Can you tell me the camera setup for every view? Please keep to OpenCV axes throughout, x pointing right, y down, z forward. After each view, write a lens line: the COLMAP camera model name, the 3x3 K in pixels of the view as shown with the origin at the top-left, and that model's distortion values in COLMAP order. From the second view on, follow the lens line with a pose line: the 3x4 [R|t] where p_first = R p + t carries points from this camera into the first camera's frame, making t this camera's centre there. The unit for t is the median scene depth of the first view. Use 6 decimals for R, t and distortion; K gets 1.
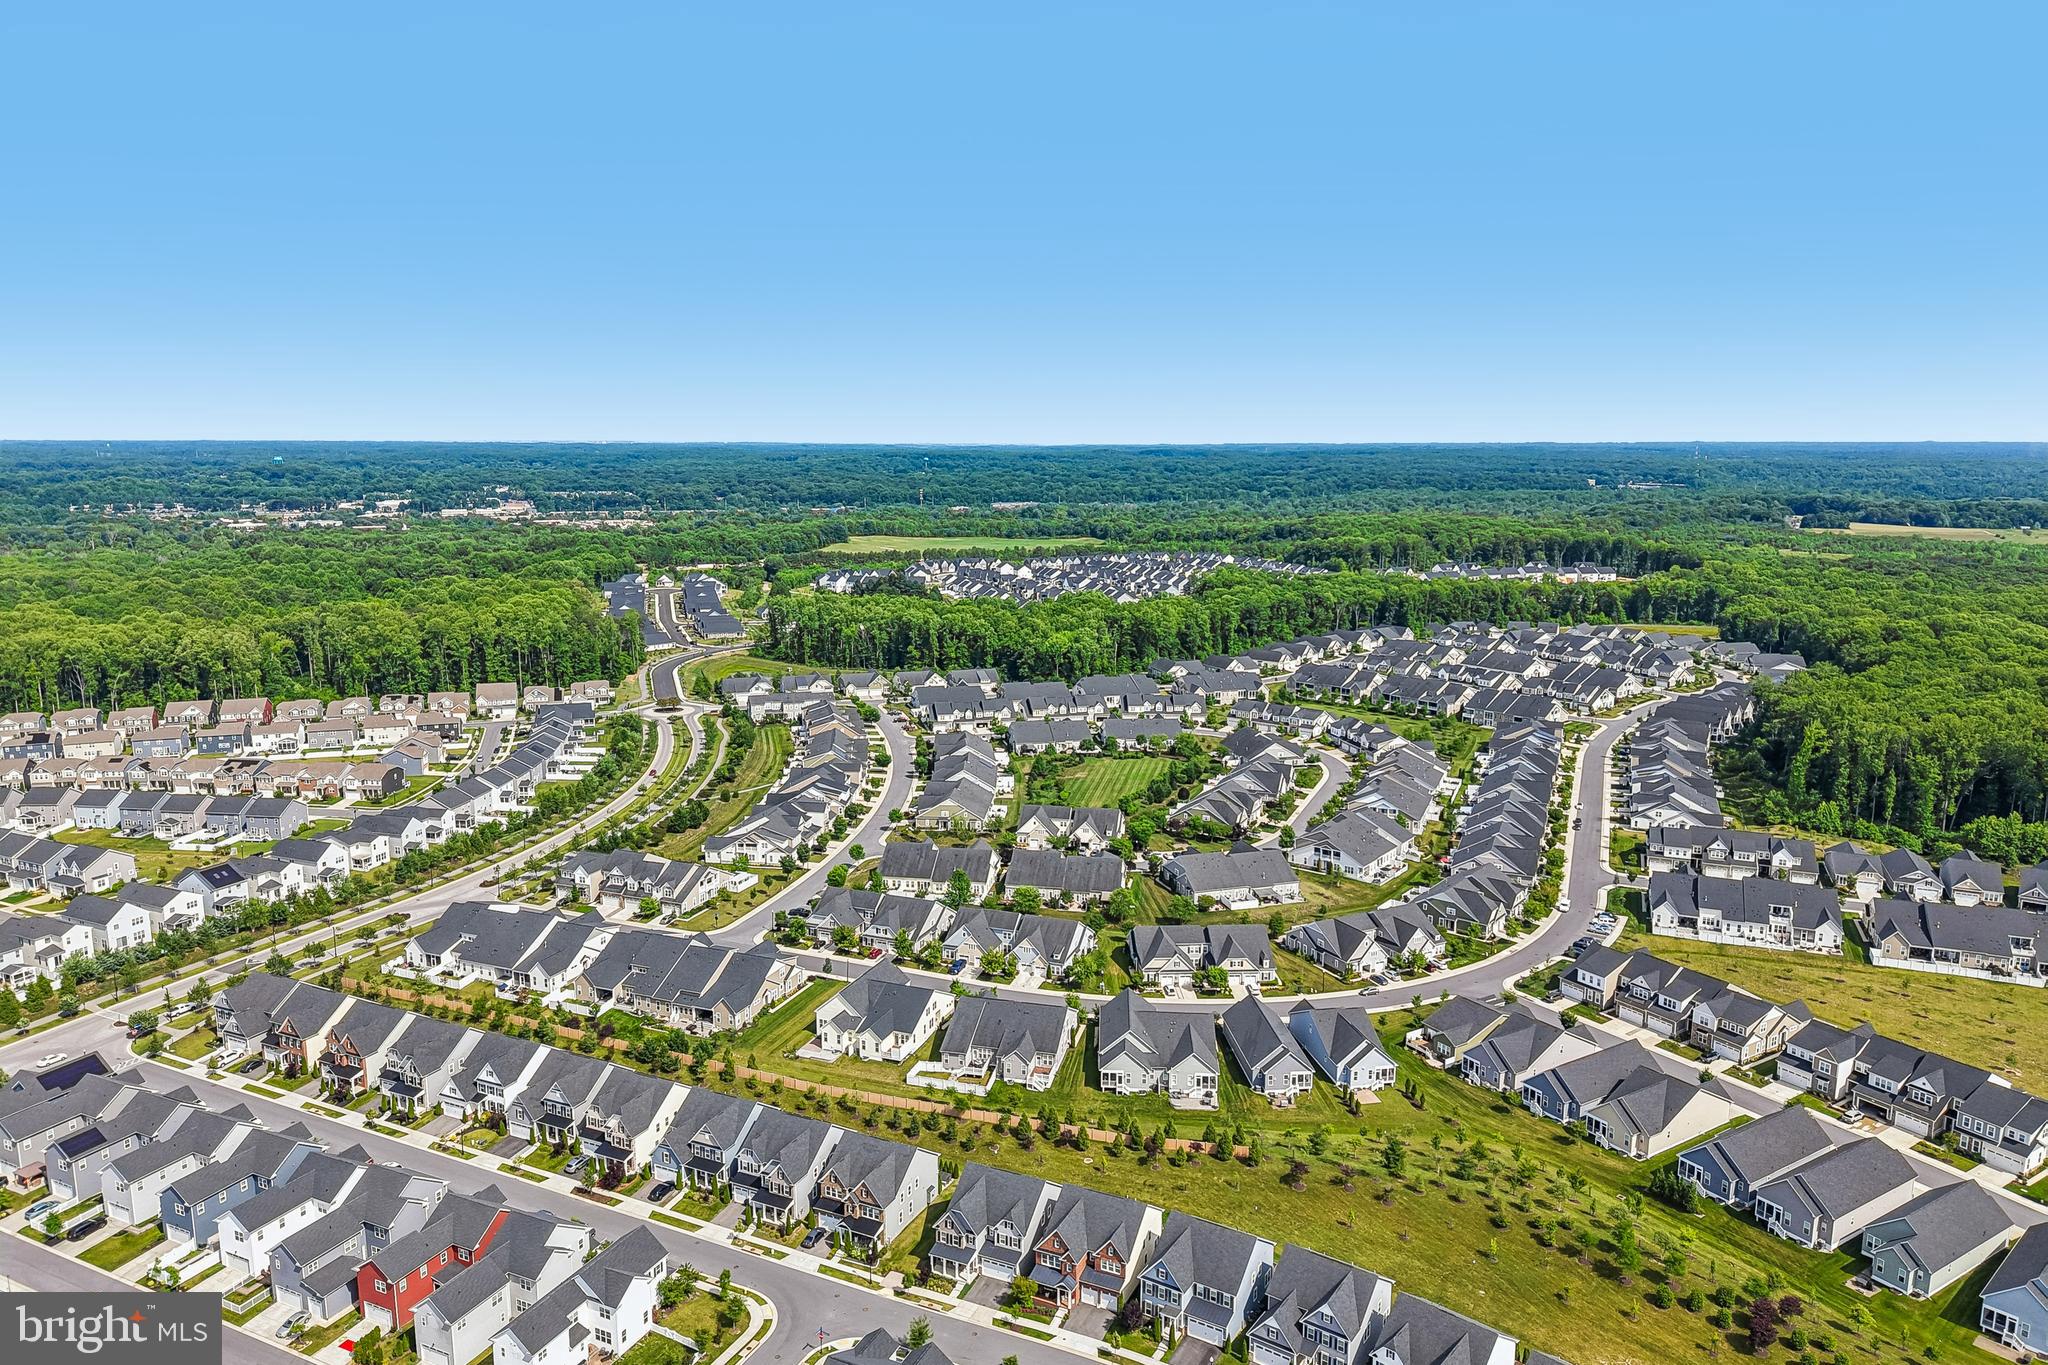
lens RADIAL K [[1365.8, 0, 1022.7], [0, 1365.8, 689.6], [0, 0, 1]] dist [0.048800, -0.049744]
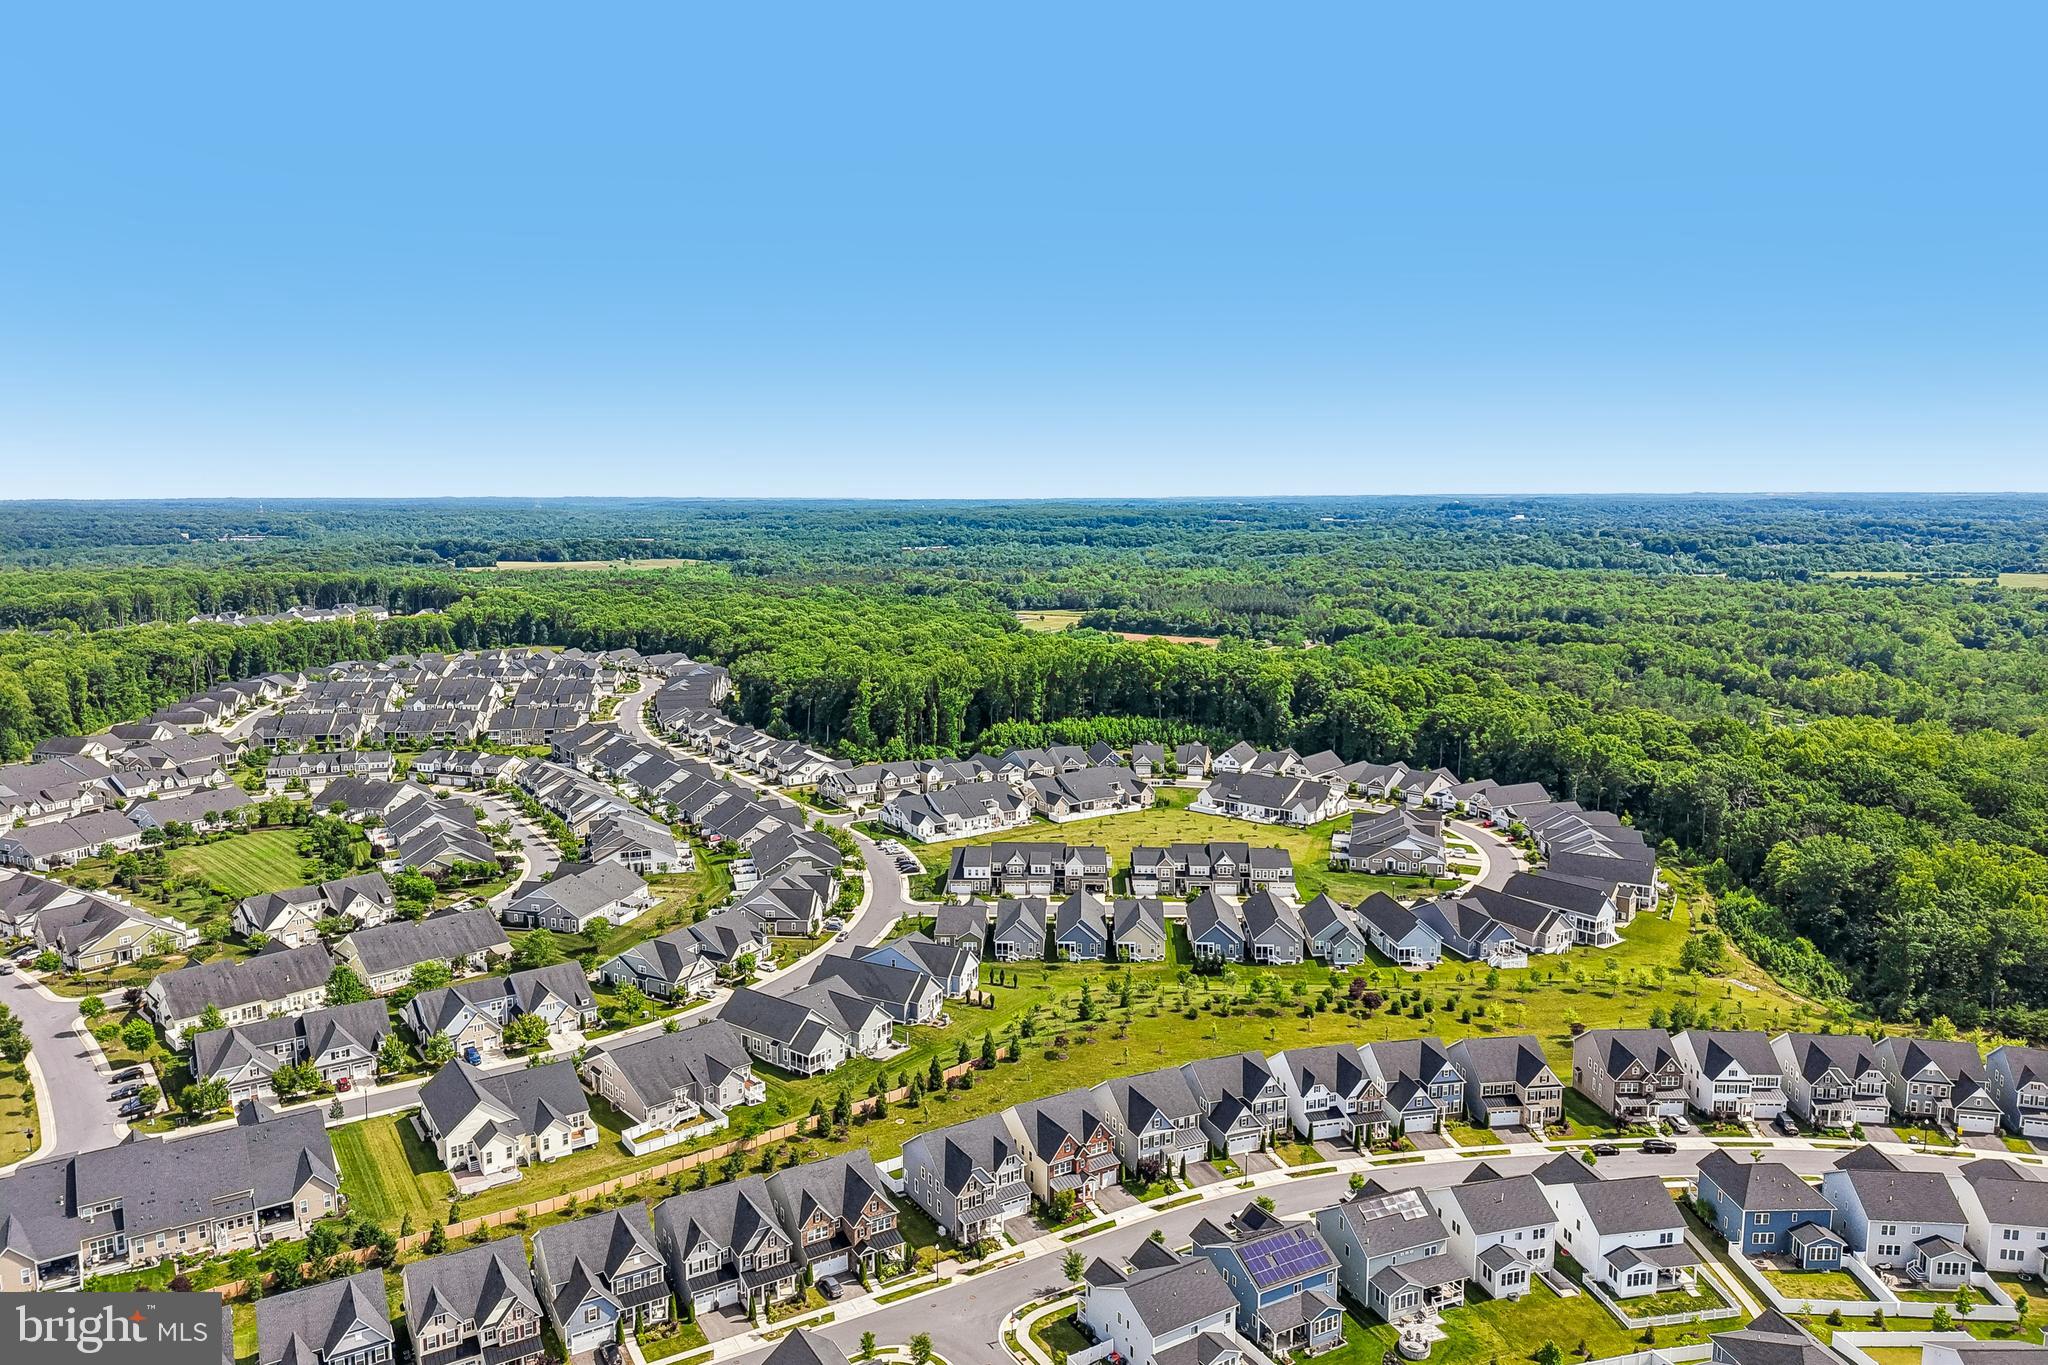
lens RADIAL K [[1365.8, 0, 1027.5], [0, 1365.8, 686.1], [0, 0, 1]] dist [0.048800, -0.049744]
pose [[0.558728, -0.121191, 0.820448, -0.511790], [0.156460, 0.986905, 0.039229, 0.007504], [-0.814459, 0.106449, 0.570373, 0.250557]]
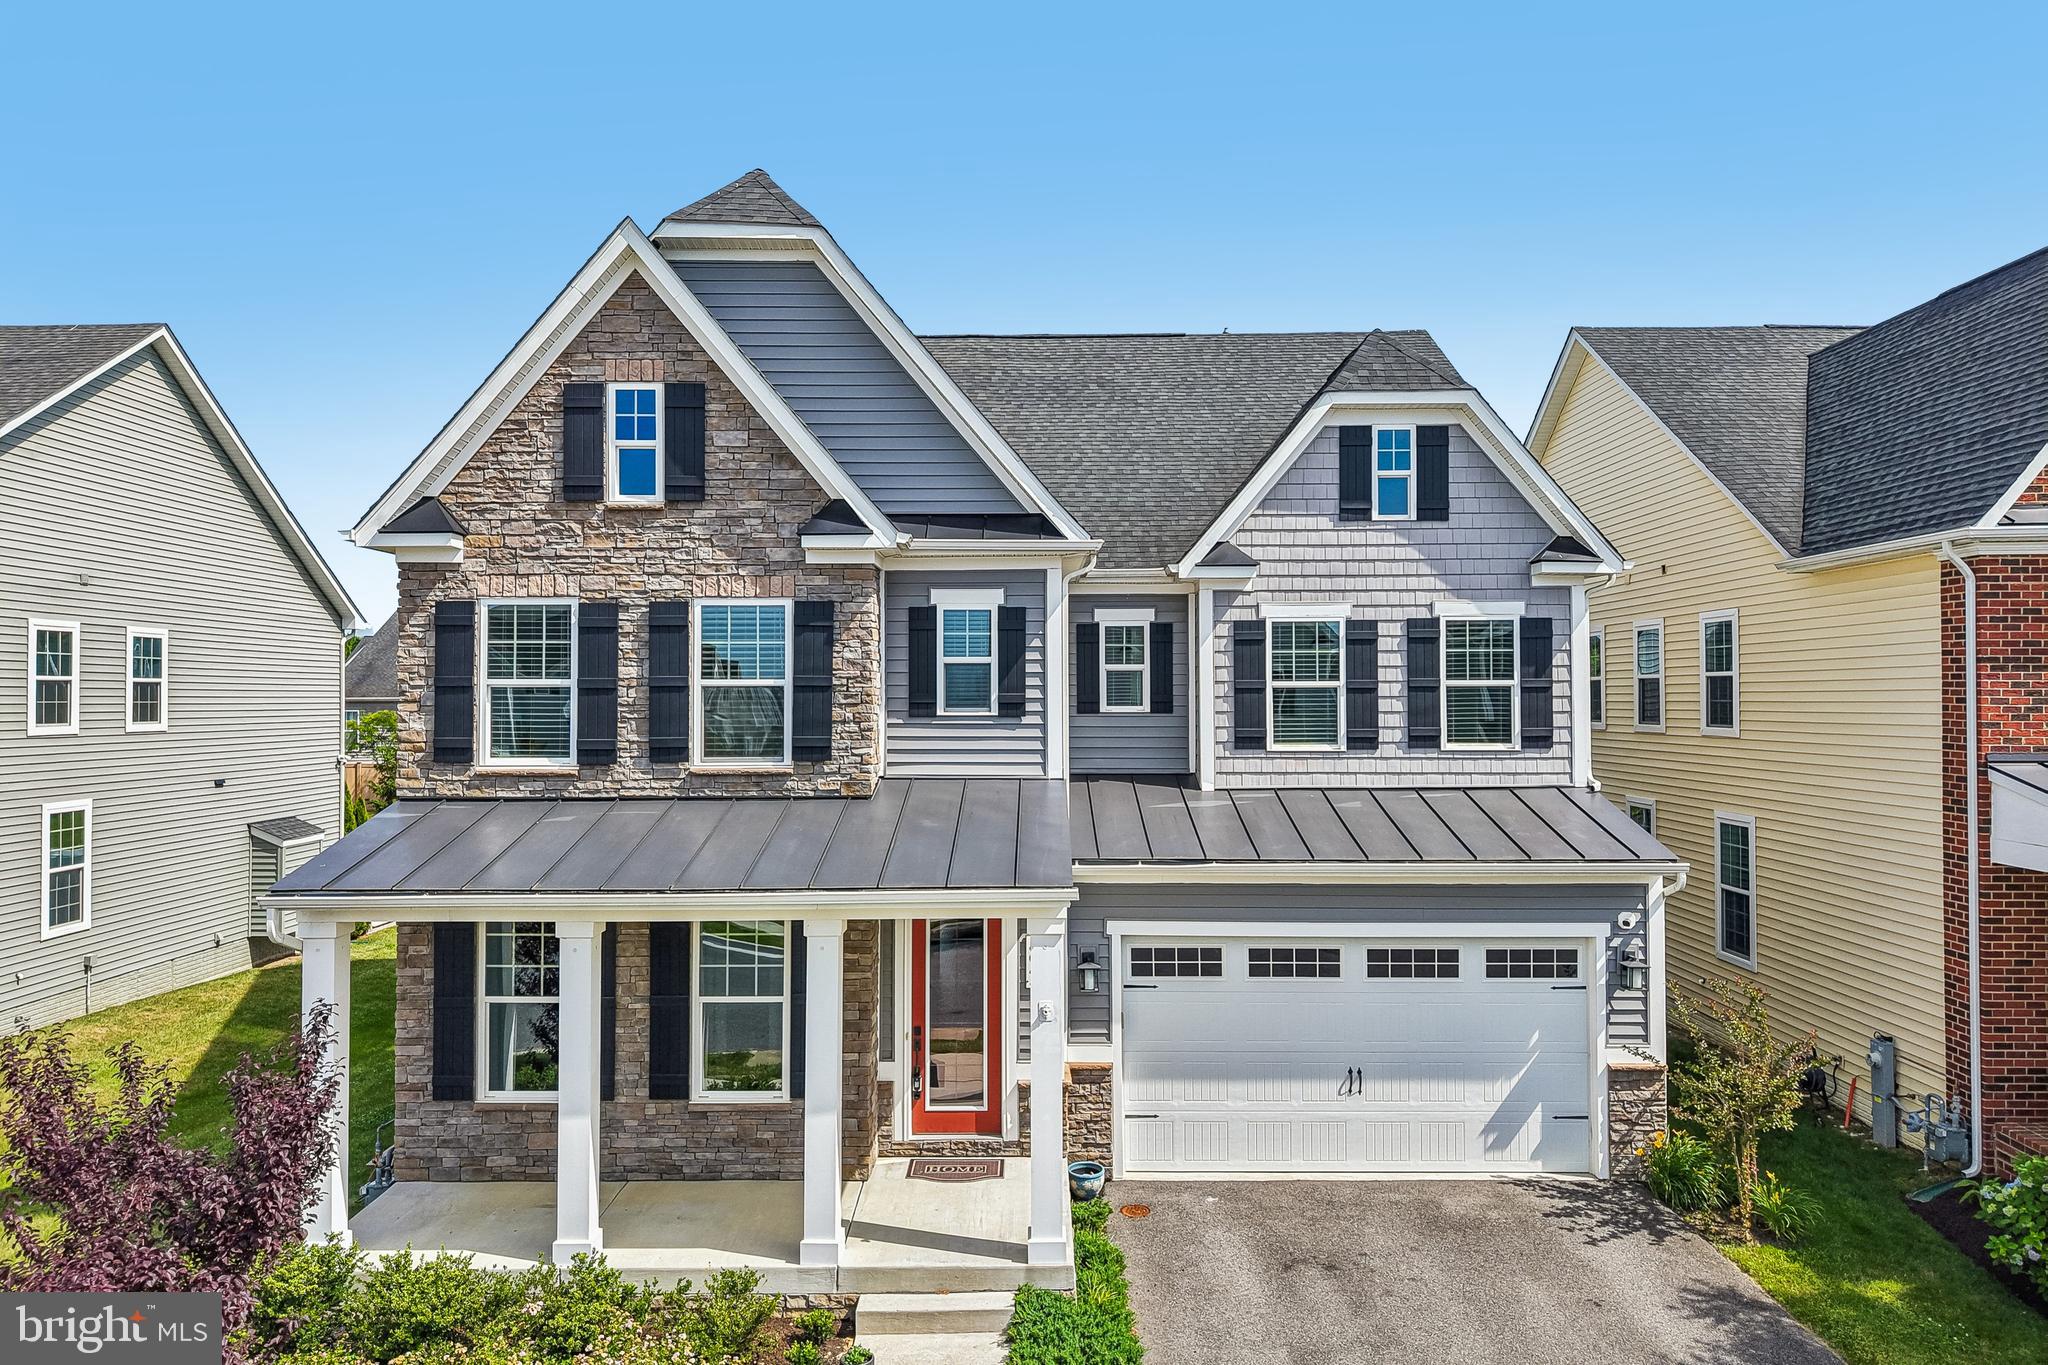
lens RADIAL K [[1365.8, 0, 1024.7], [0, 1365.8, 687.8], [0, 0, 1]] dist [0.048800, -0.049744]
pose [[0.908432, 0.000784, 0.418031, -0.041818], [0.080112, 0.981137, -0.175933, 0.271551], [-0.410284, 0.193313, 0.891234, 0.614822]]
